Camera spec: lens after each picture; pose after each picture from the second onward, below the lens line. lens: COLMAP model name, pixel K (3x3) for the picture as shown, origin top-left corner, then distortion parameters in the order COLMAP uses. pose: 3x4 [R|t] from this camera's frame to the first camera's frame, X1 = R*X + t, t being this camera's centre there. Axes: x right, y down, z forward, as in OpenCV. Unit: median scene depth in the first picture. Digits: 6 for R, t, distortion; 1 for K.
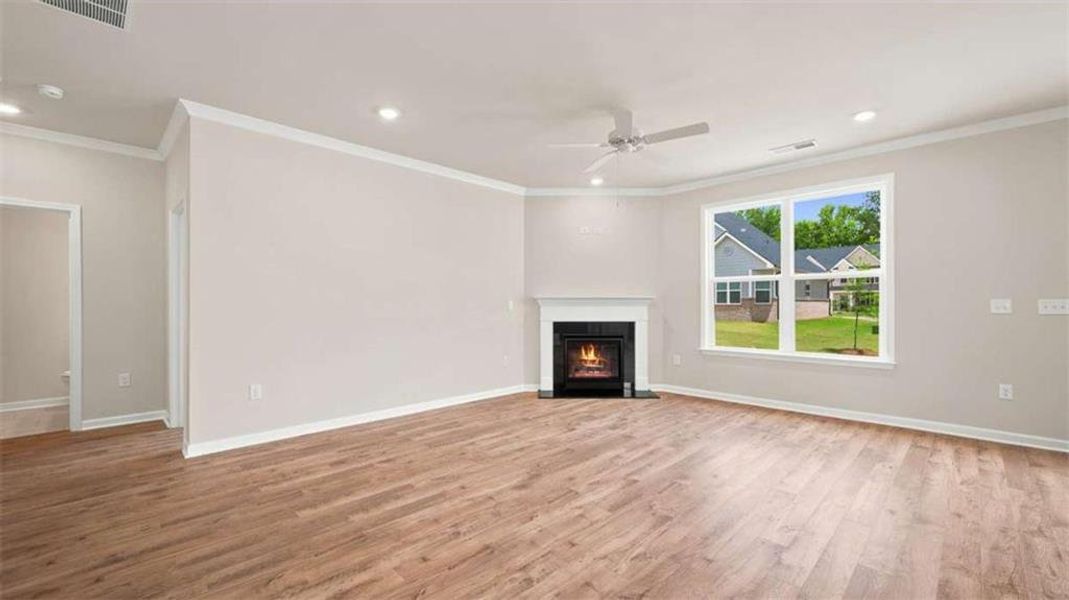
lens RADIAL K [[440.7, 0, 536.3], [0, 440.7, 303.7], [0, 0, 1]] dist [-0.000382, 0.000685]
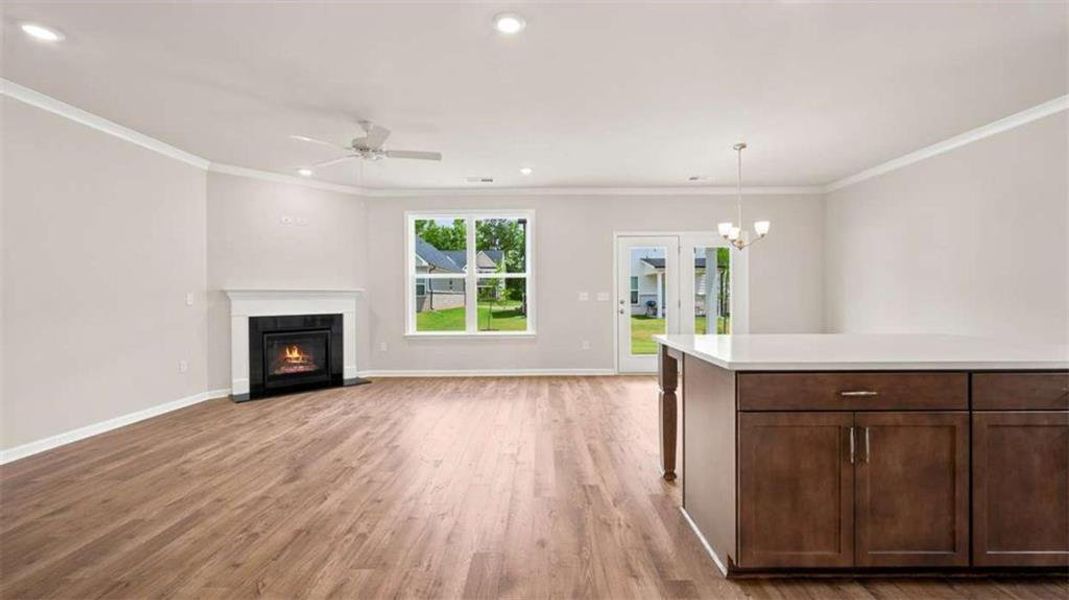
lens RADIAL K [[421.9, 0, 542.7], [0, 421.9, 299.2], [0, 0, 1]] dist [-0.001292, -0.000008]
pose [[0.708596, -0.009484, 0.705551, -0.220554], [0.004947, 0.999952, 0.008473, 0.000630], [-0.705597, -0.002514, 0.708609, -0.057286]]
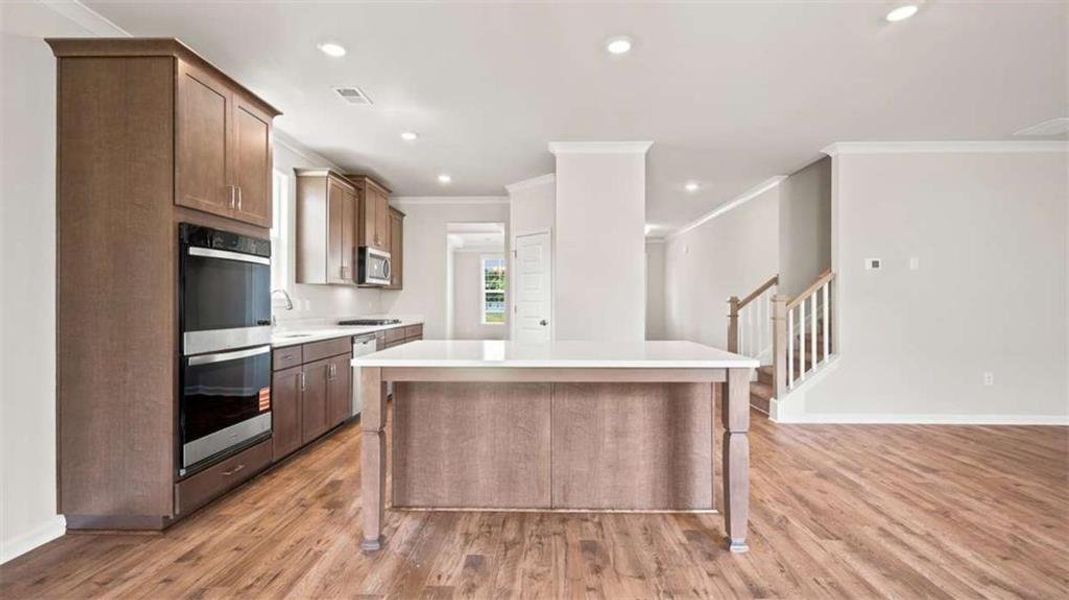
lens RADIAL K [[477.5, 0, 539.3], [0, 477.5, 298.7], [0, 0, 1]] dist [-0.001433, 0.000718]
pose [[-0.728131, -0.004361, -0.685424, 0.997538], [-0.000294, 0.999982, -0.006050, -0.002022], [0.685437, -0.004204, -0.728119, 0.555729]]
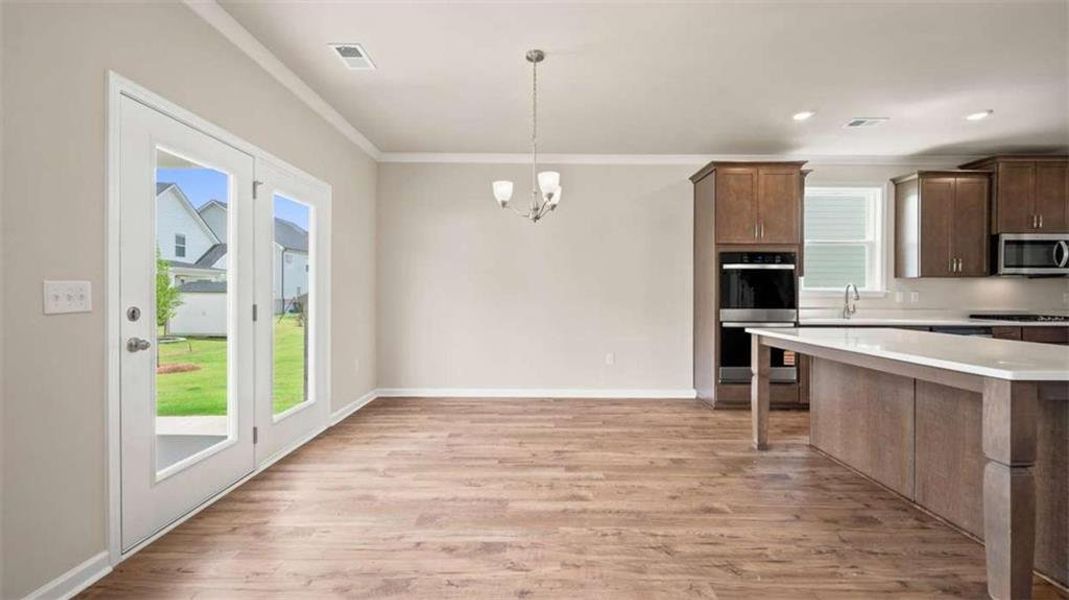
lens RADIAL K [[440.7, 0, 538.6], [0, 440.7, 294.0], [0, 0, 1]] dist [-0.000382, 0.000685]
pose [[-0.705977, -0.003590, 0.708225, 0.432091], [-0.004073, 0.999991, 0.001009, 0.000847], [-0.708223, -0.002172, -0.705986, 0.897028]]
